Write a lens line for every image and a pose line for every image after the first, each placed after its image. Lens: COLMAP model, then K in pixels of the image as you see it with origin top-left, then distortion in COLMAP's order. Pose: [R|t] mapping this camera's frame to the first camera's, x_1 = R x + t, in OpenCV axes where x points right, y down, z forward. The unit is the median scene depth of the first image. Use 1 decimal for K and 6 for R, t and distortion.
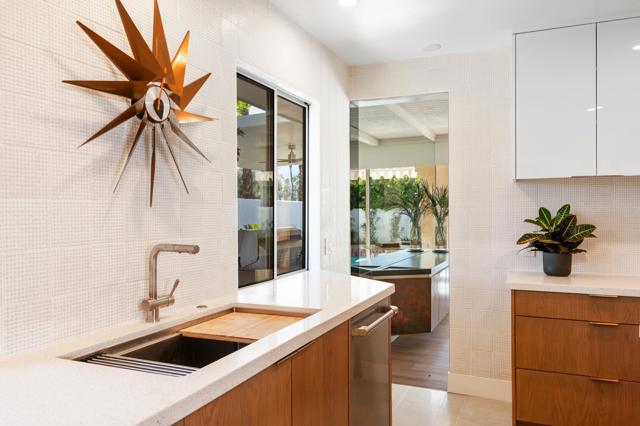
lens RADIAL K [[478.3, 0, 315.8], [0, 478.3, 217.9], [0, 0, 1]] dist [0.003816, -0.005741]
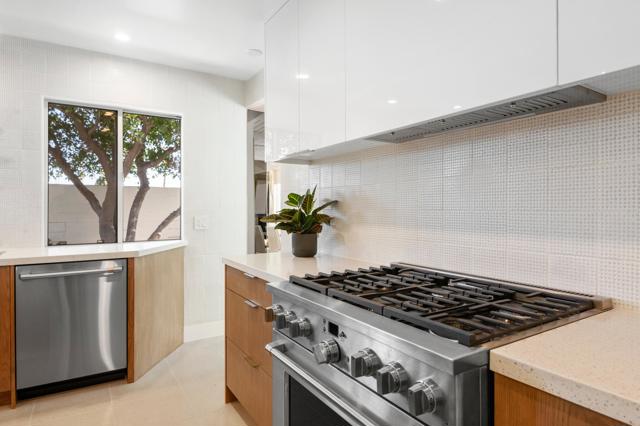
lens RADIAL K [[371.1, 0, 315.0], [0, 371.1, 212.5], [0, 0, 1]] dist [0.009391, 0.001323]
pose [[0.835330, 0.007870, -0.549692, 1.107047], [-0.006126, 0.999969, 0.005007, 0.029091], [0.549714, -0.000816, 0.835353, 0.436937]]
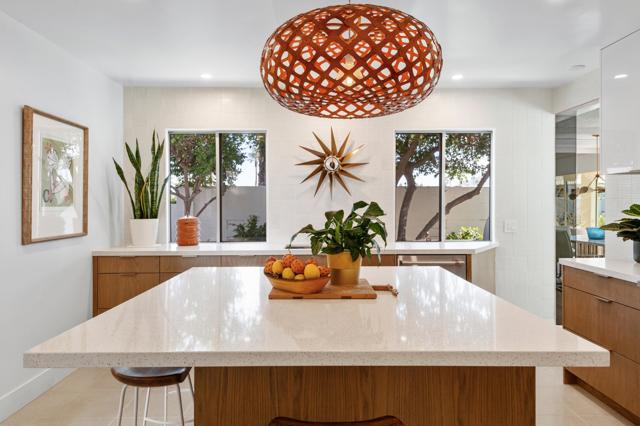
lens RADIAL K [[435.9, 0, 322.5], [0, 435.9, 206.6], [0, 0, 1]] dist [0.027037, -0.008131]
pose [[0.435851, 0.007512, -0.899988, 1.251596], [-0.007385, 0.999961, 0.004770, -0.005633], [0.899989, 0.004567, 0.435889, -0.083569]]
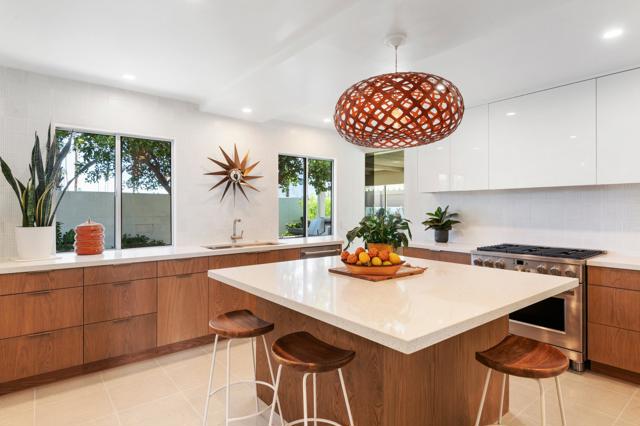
lens RADIAL K [[353.9, 0, 322.1], [0, 353.9, 209.2], [0, 0, 1]] dist [0.032450, -0.000559]
pose [[0.894345, 0.003613, -0.447363, 0.833692], [-0.005678, 0.999979, -0.003274, -0.005377], [0.447341, 0.005468, 0.894347, -0.574099]]
